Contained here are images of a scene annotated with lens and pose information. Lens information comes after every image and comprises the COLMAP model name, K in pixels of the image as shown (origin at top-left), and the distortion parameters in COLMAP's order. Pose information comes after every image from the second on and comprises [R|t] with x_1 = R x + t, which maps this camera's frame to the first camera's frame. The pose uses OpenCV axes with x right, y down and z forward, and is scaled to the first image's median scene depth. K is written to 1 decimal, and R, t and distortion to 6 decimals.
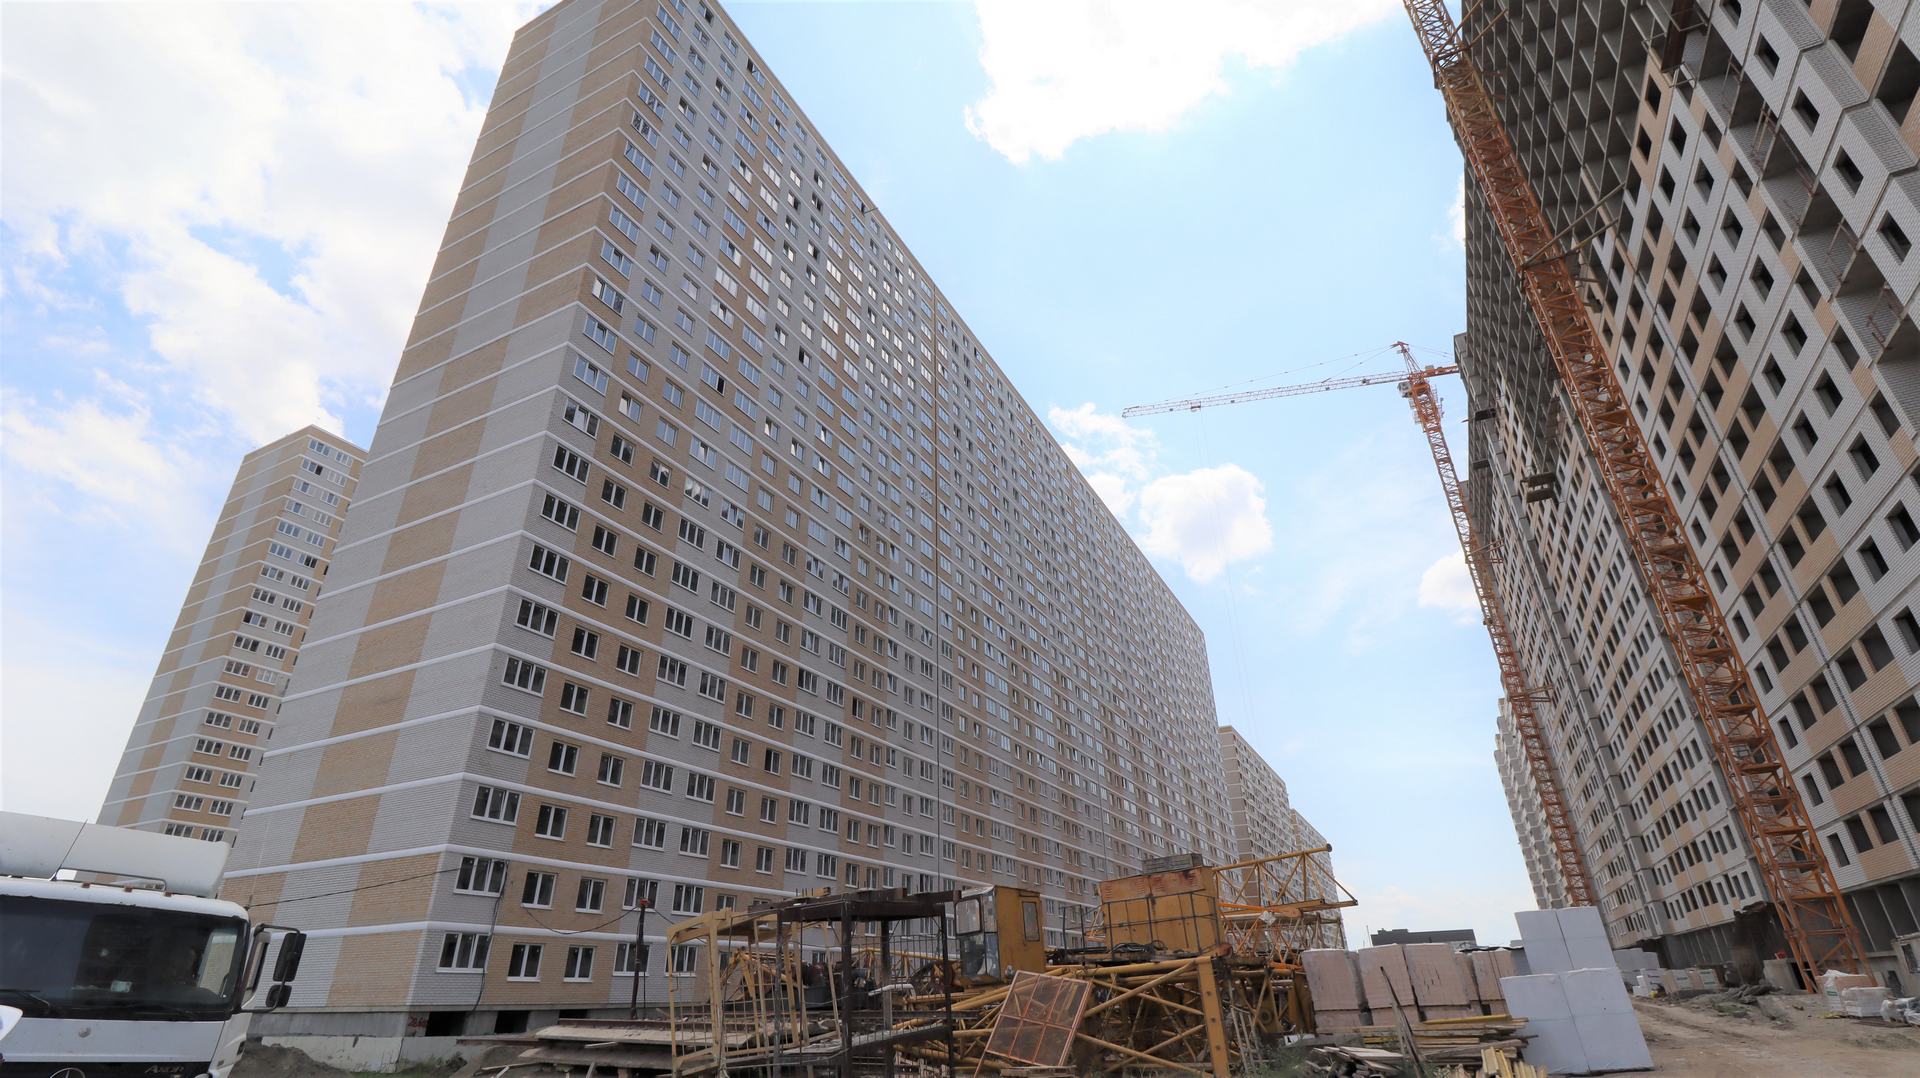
lens RADIAL K [[891.1, 0, 960.0], [0, 891.1, 539.0], [0, 0, 1]] dist [-0.026727, -0.000124]
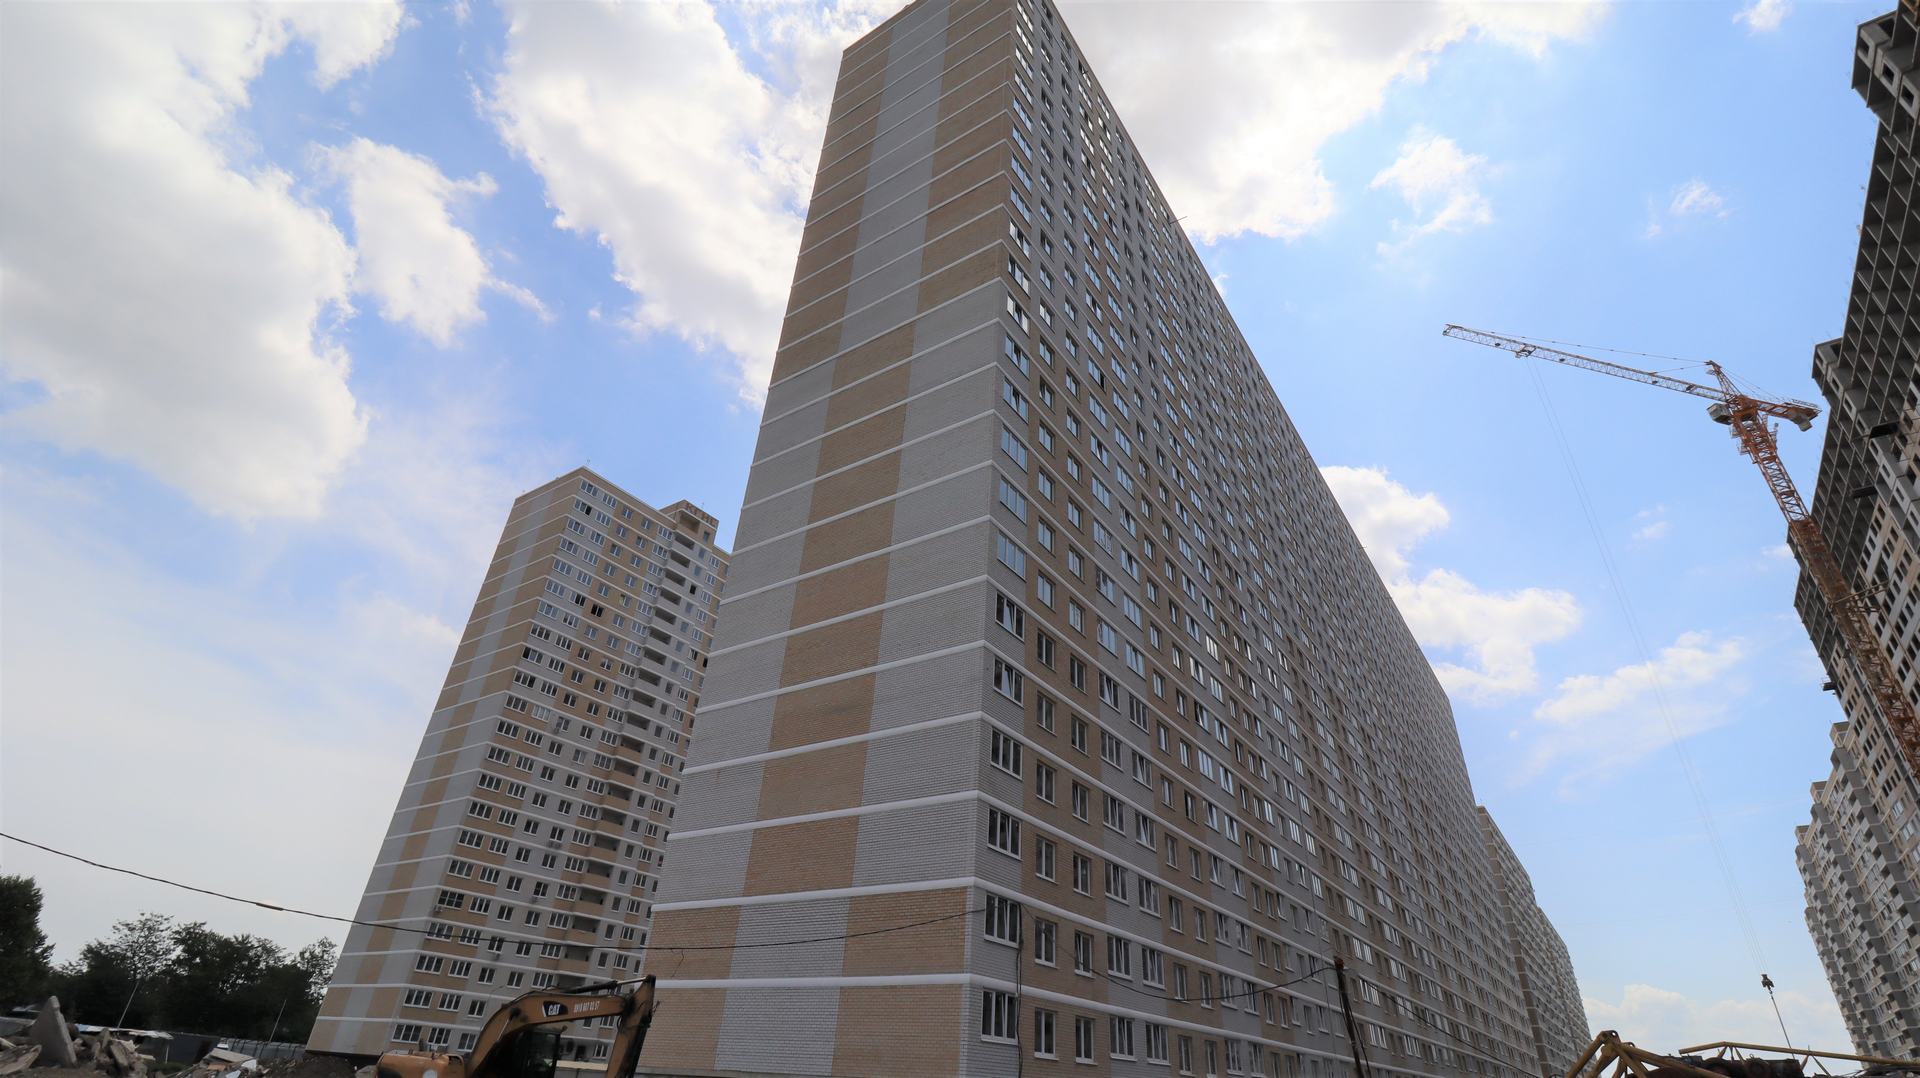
lens RADIAL K [[901.9, 0, 964.5], [0, 901.9, 525.0], [0, 0, 1]] dist [-0.014473, 0.000096]
pose [[0.987975, -0.008793, -0.154362, -0.290054], [-0.005017, 0.996033, -0.088848, 0.059809], [0.154531, 0.088554, 0.984011, 0.091731]]
